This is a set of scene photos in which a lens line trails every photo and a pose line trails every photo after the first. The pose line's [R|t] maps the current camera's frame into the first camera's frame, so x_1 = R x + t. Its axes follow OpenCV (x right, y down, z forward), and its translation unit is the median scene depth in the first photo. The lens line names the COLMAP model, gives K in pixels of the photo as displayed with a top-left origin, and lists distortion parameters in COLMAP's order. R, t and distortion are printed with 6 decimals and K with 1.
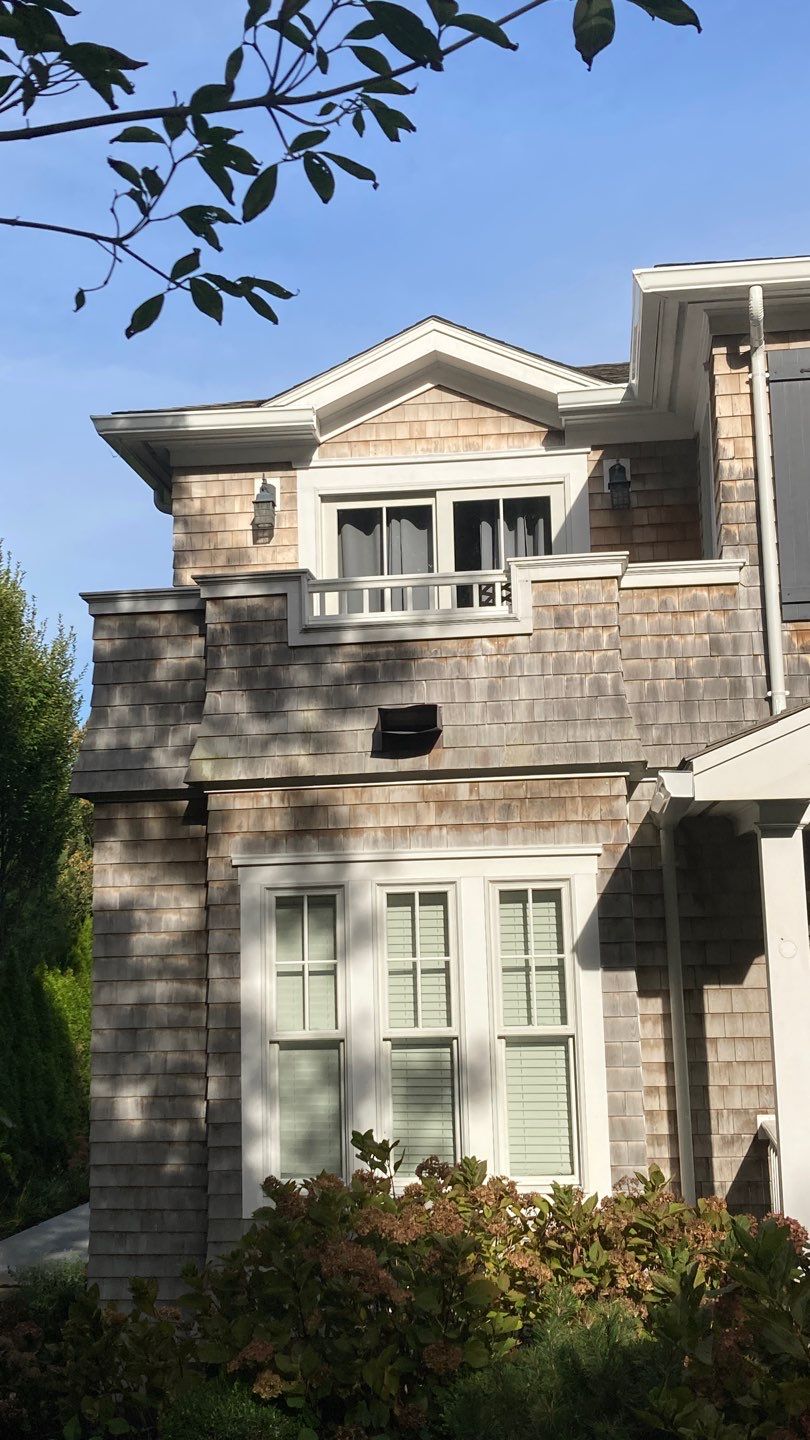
lens RADIAL K [[1668.0, 0, 410.3], [0, 1668.0, 711.1], [0, 0, 1]] dist [0.270043, -1.071202]
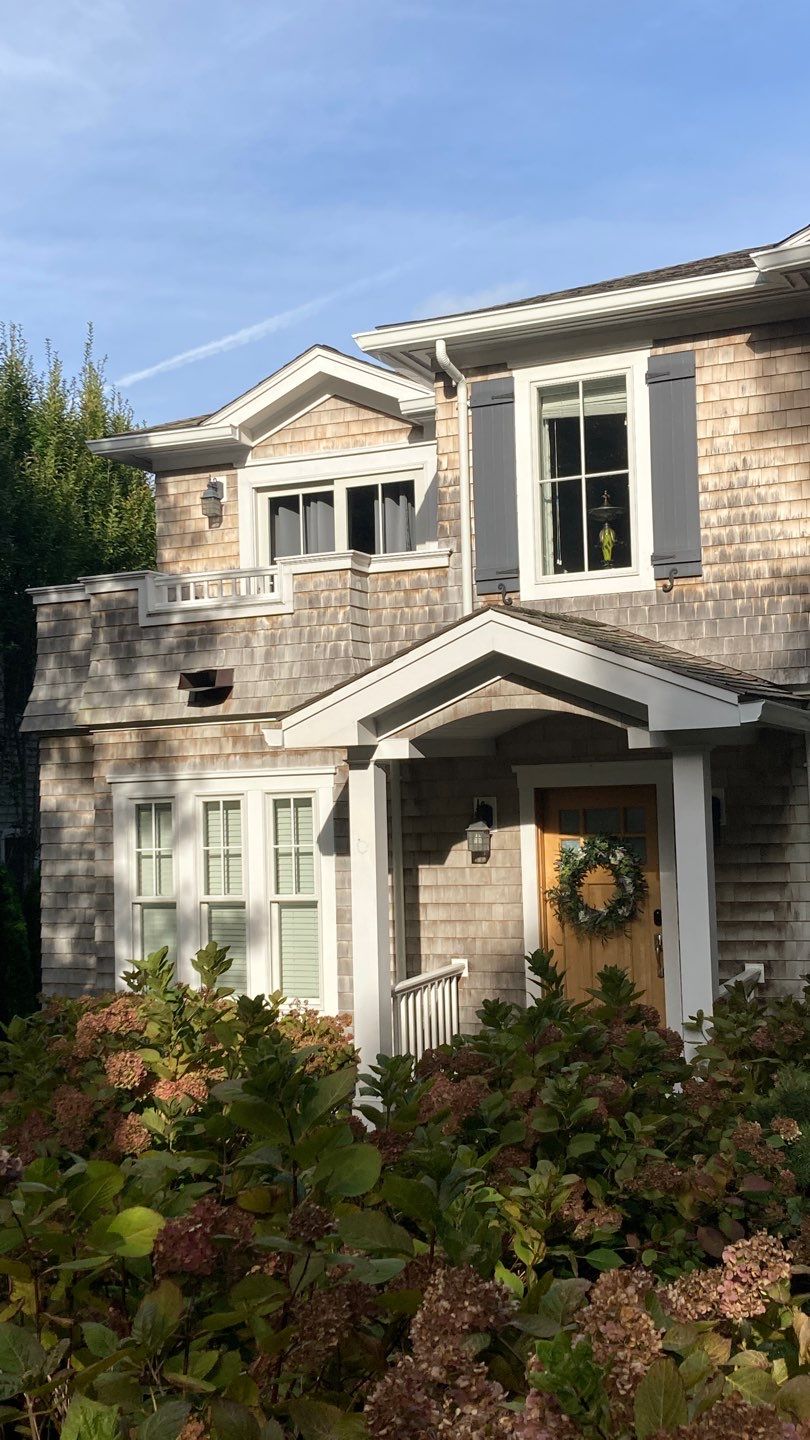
lens RADIAL K [[1668.0, 0, 410.3], [0, 1668.0, 711.1], [0, 0, 1]] dist [0.270043, -1.071202]
pose [[0.949346, -0.020563, -0.313560, 0.588793], [0.050968, 0.994720, 0.089080, -0.082995], [0.310073, -0.100550, 0.945381, -0.271626]]
